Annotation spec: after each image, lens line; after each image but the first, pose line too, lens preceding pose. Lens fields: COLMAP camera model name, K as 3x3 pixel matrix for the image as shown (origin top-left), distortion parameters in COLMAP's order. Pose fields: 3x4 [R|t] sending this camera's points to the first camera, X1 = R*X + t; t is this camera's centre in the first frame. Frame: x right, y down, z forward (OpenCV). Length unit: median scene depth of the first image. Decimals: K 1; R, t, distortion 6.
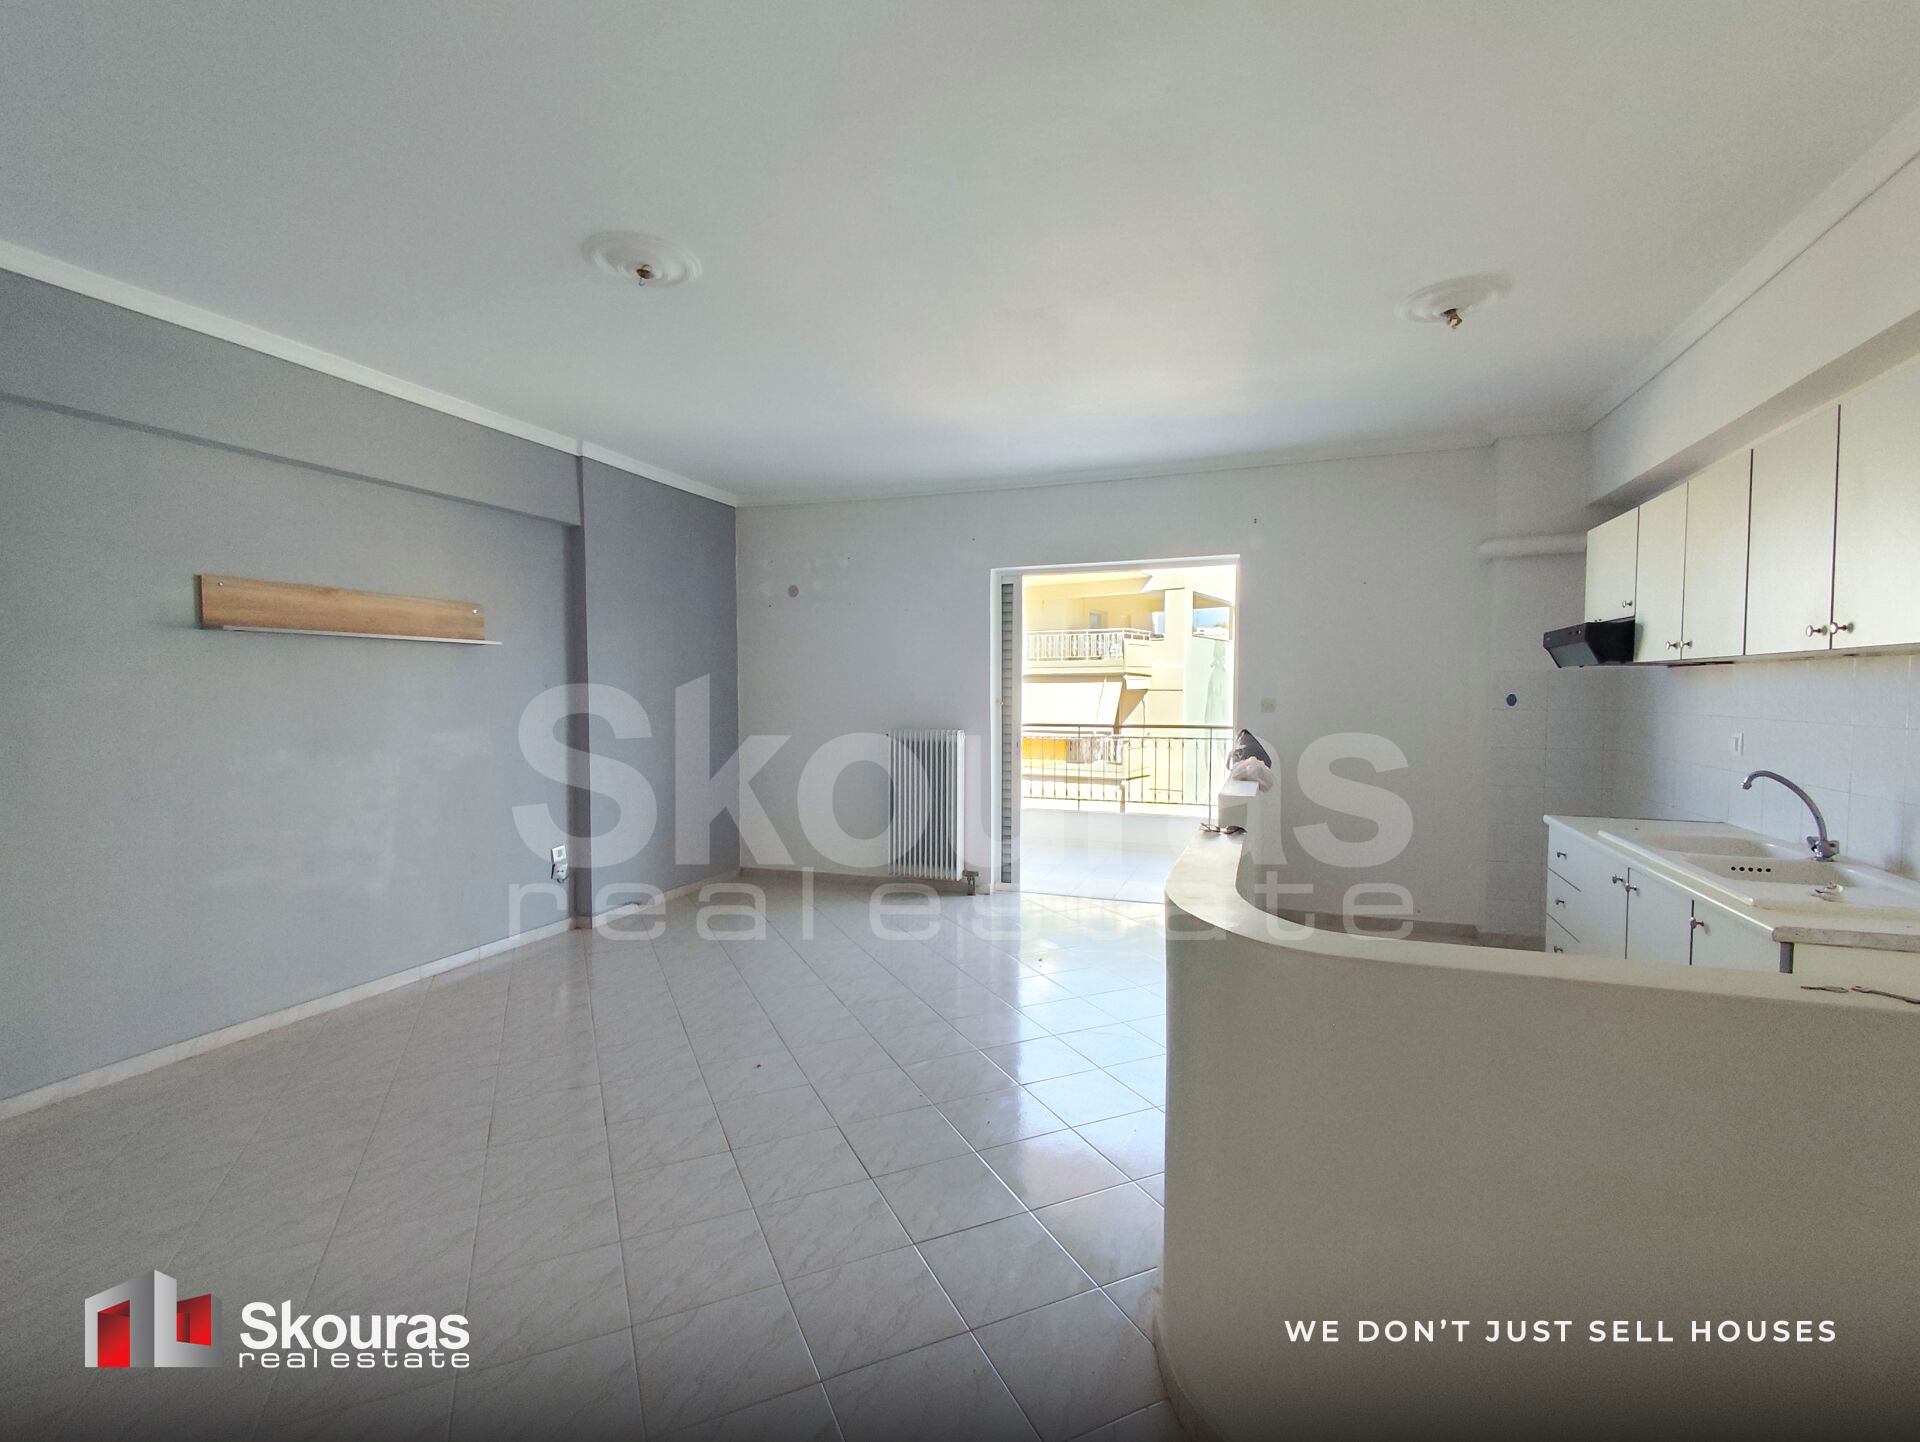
lens RADIAL K [[880.6, 0, 964.4], [0, 880.6, 734.9], [0, 0, 1]] dist [0.036514, -0.025823]
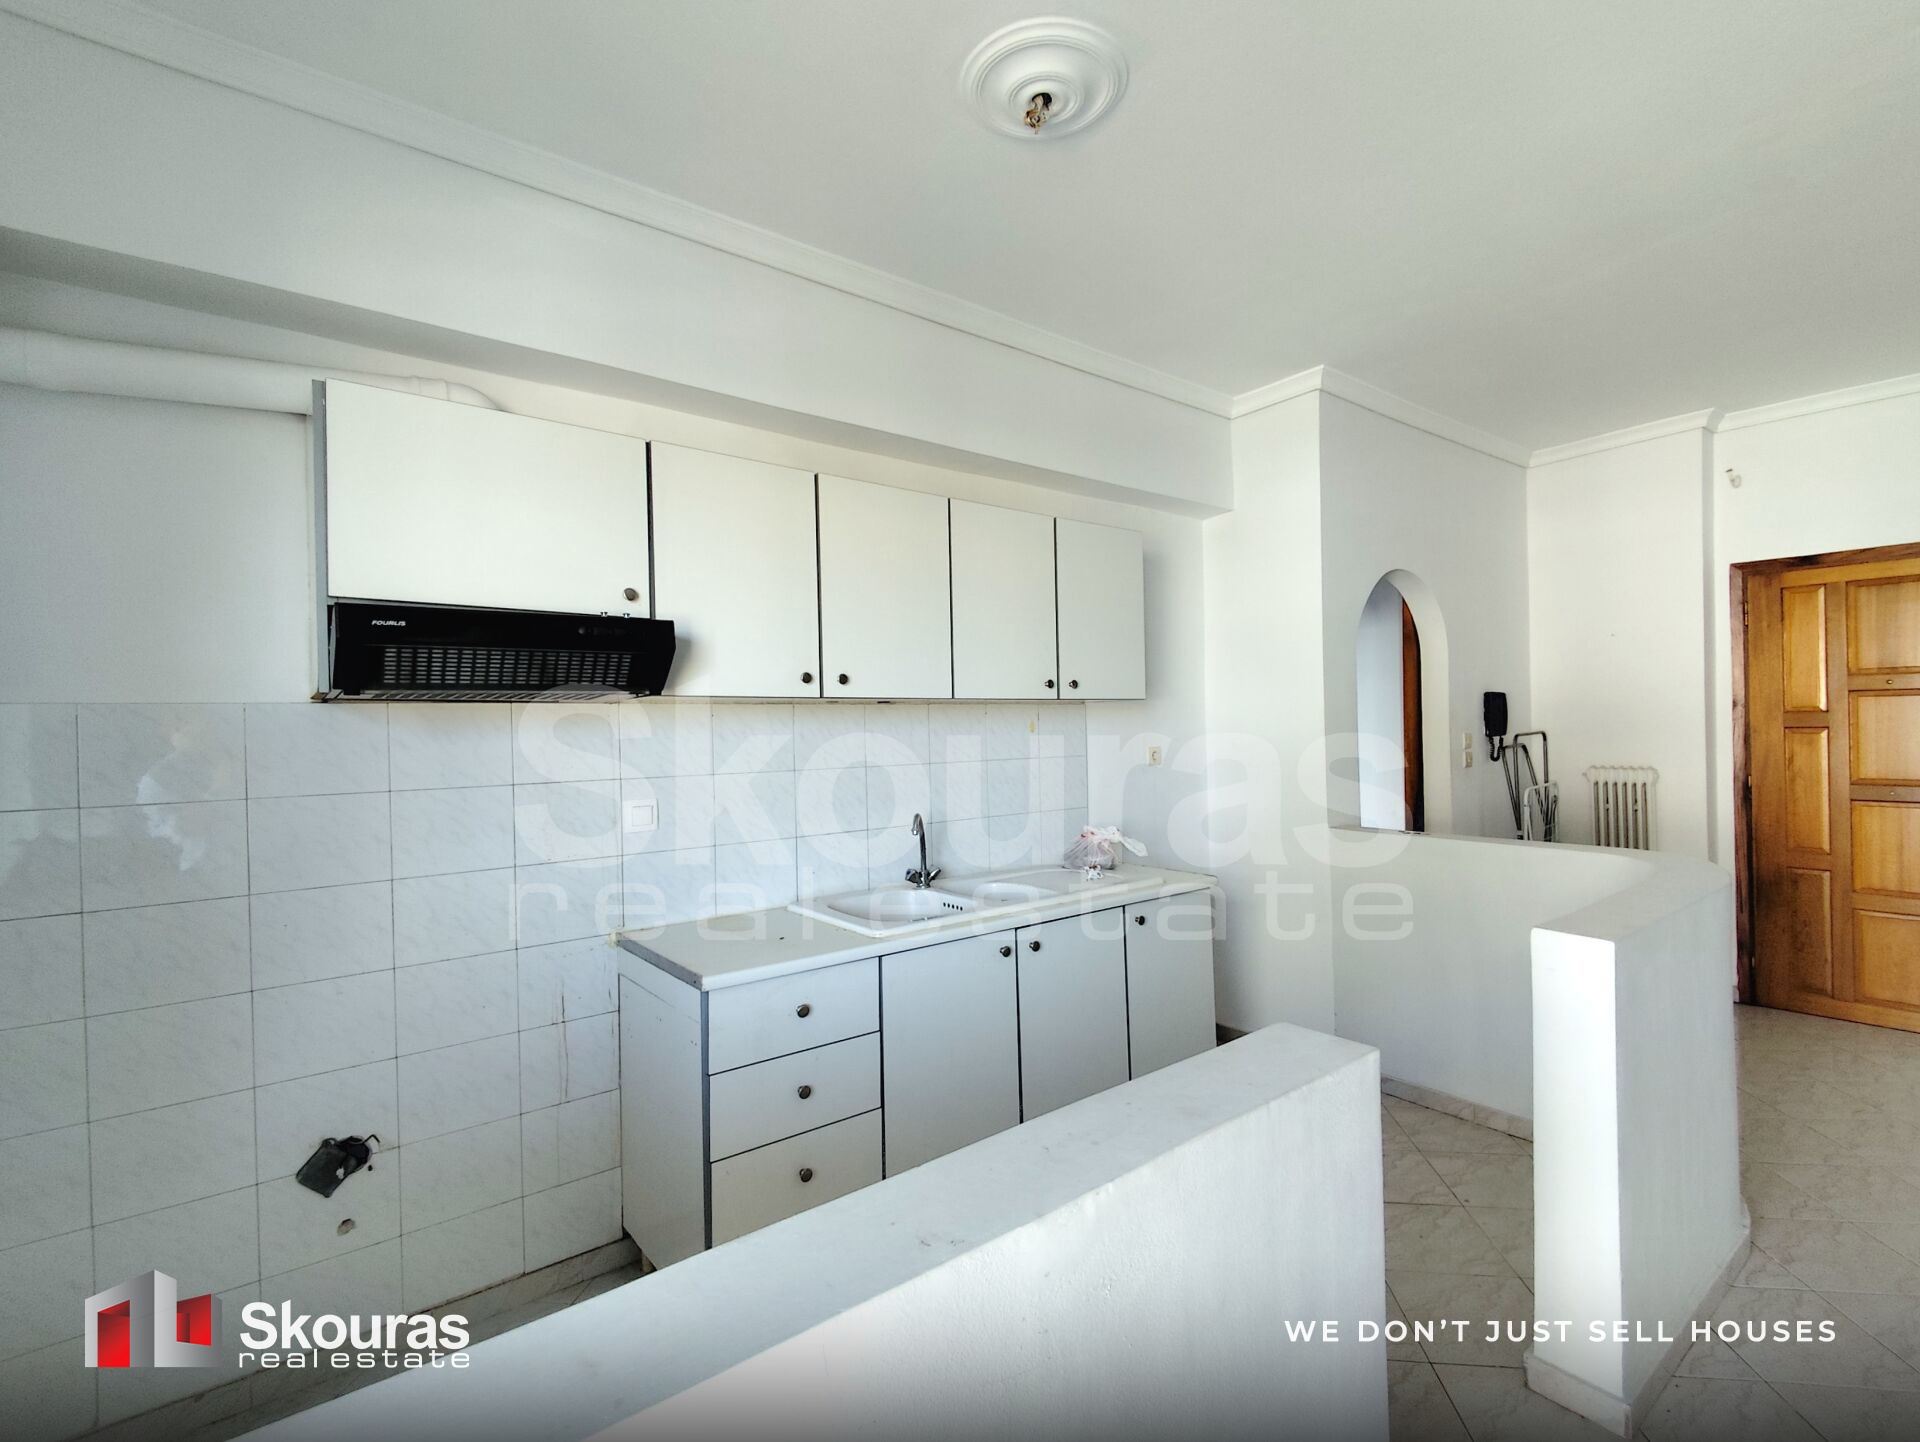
lens RADIAL K [[896.5, 0, 979.1], [0, 896.5, 732.8], [0, 0, 1]] dist [0.002383, 0.000191]
pose [[-0.859661, 0.015950, 0.510616, 0.185967], [0.049084, 0.997467, 0.051479, -0.056487], [-0.508501, 0.069318, -0.858266, 1.045936]]
